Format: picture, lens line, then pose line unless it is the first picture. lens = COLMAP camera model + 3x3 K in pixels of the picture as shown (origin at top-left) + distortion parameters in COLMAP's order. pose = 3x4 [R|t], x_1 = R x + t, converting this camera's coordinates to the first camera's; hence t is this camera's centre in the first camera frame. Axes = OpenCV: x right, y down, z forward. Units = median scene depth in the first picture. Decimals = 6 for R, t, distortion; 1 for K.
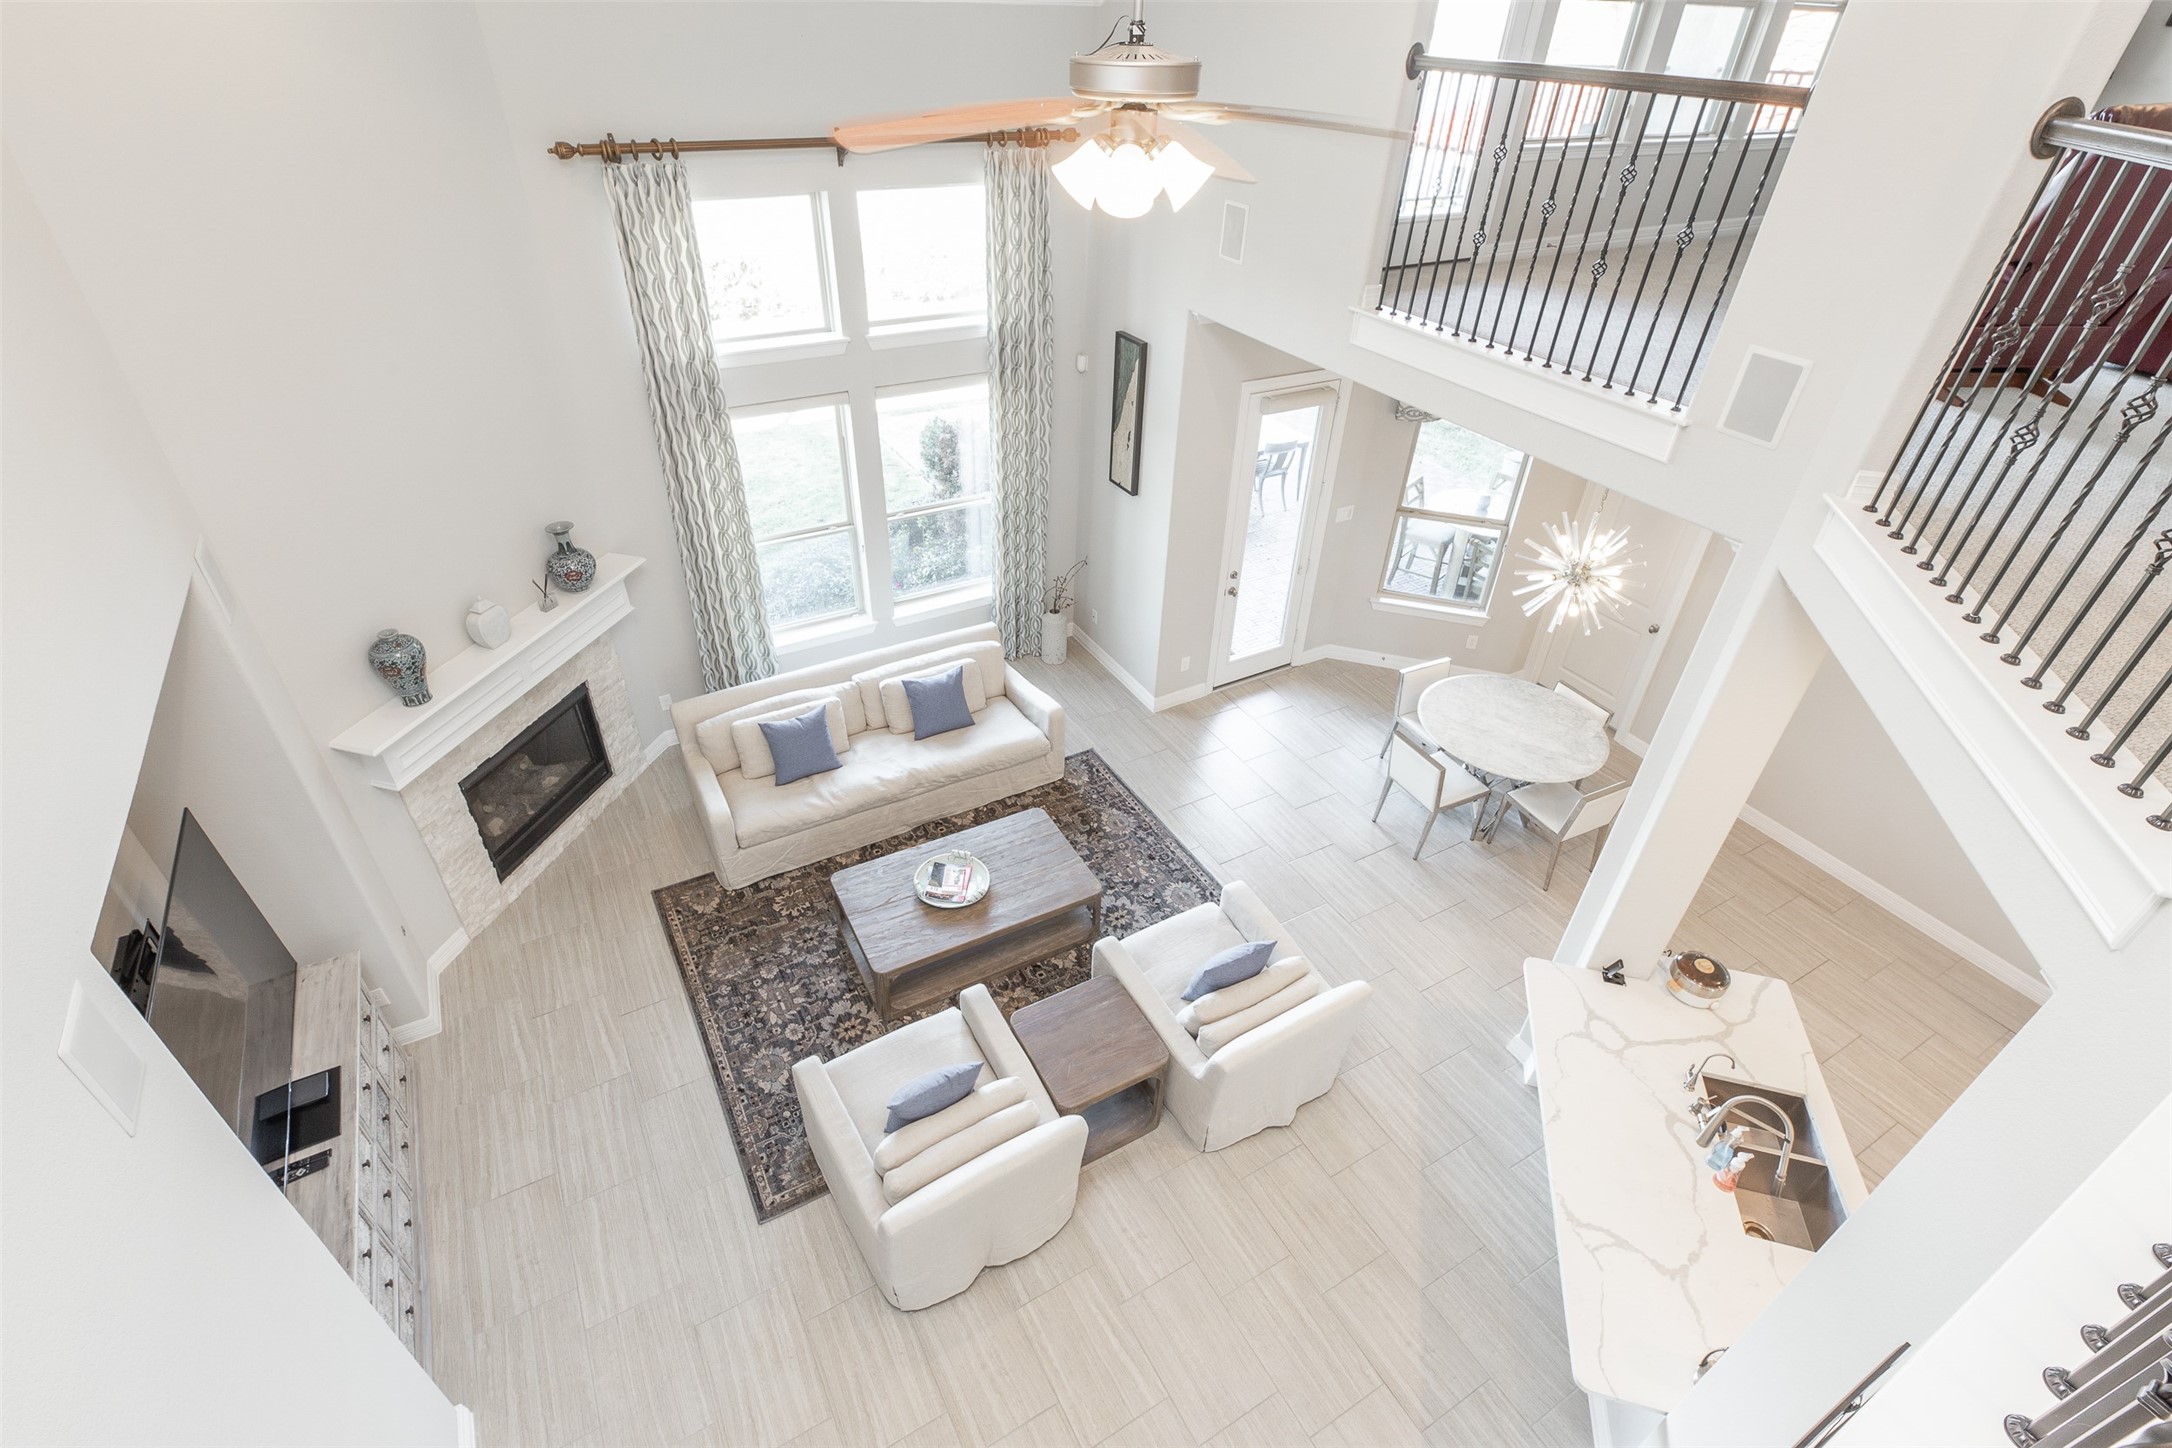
lens RADIAL K [[1004.7, 0, 1073.6], [0, 1004.7, 728.1], [0, 0, 1]] dist [0.000941, 0.000058]
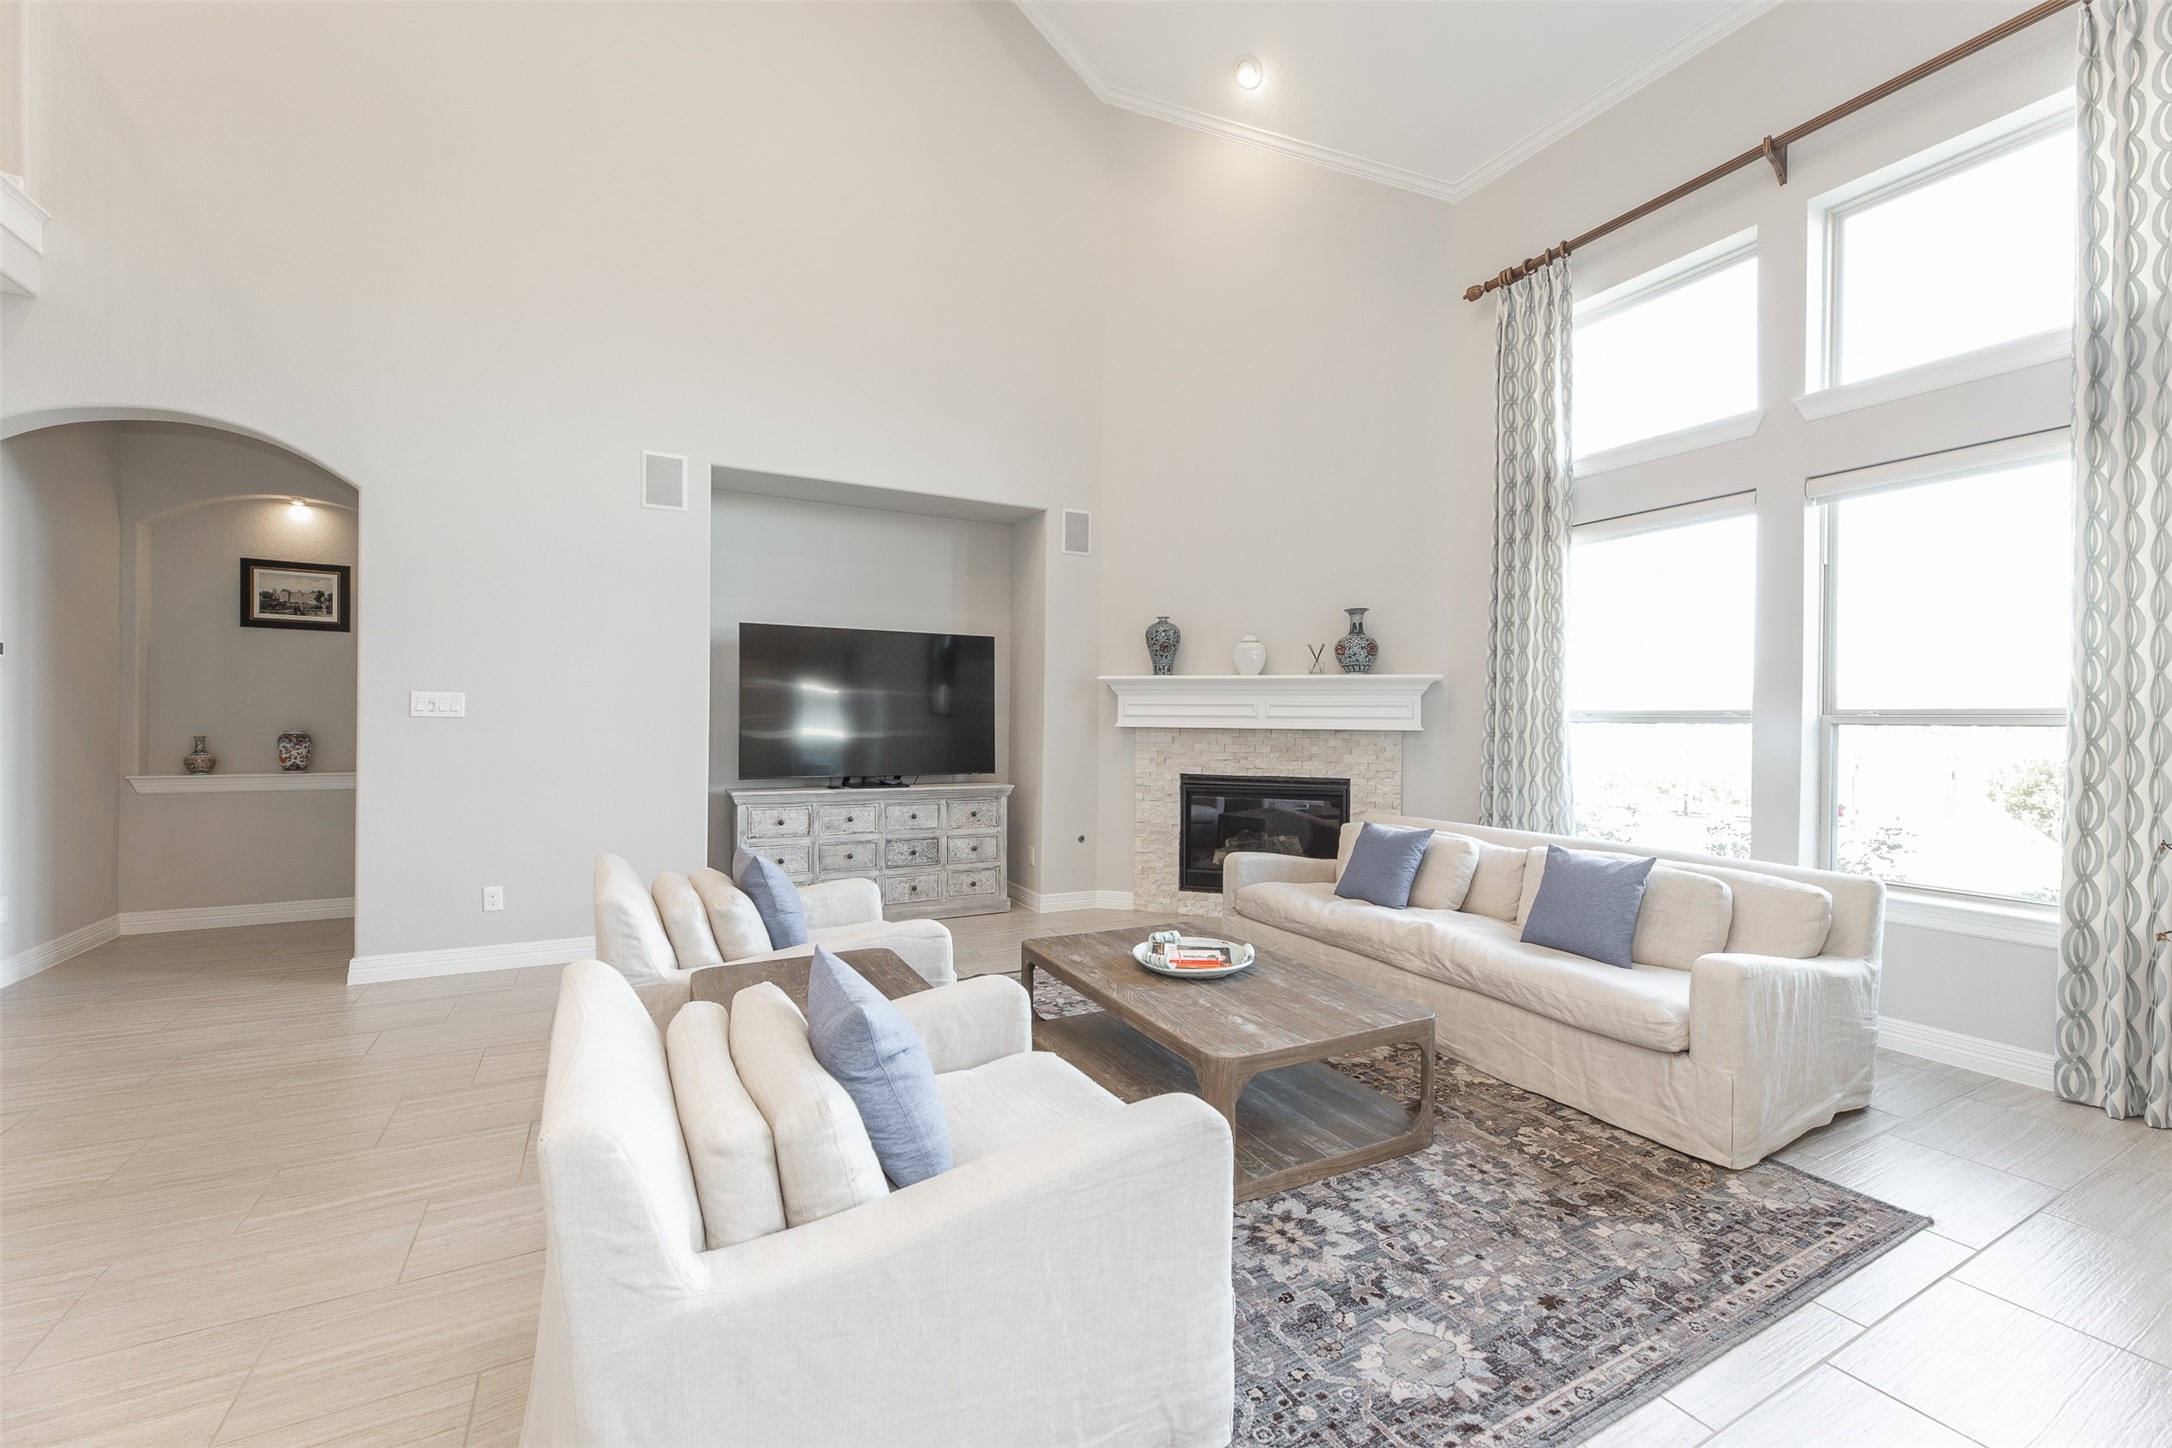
lens RADIAL K [[877.3, 0, 1085.5], [0, 877.3, 719.0], [0, 0, 1]] dist [-0.001300, 0.000067]
pose [[-0.035624, -0.026129, -0.999024, 0.409369], [-0.591641, 0.806201, 0.000012, 0.065374], [0.805414, 0.591064, -0.044179, 0.812541]]
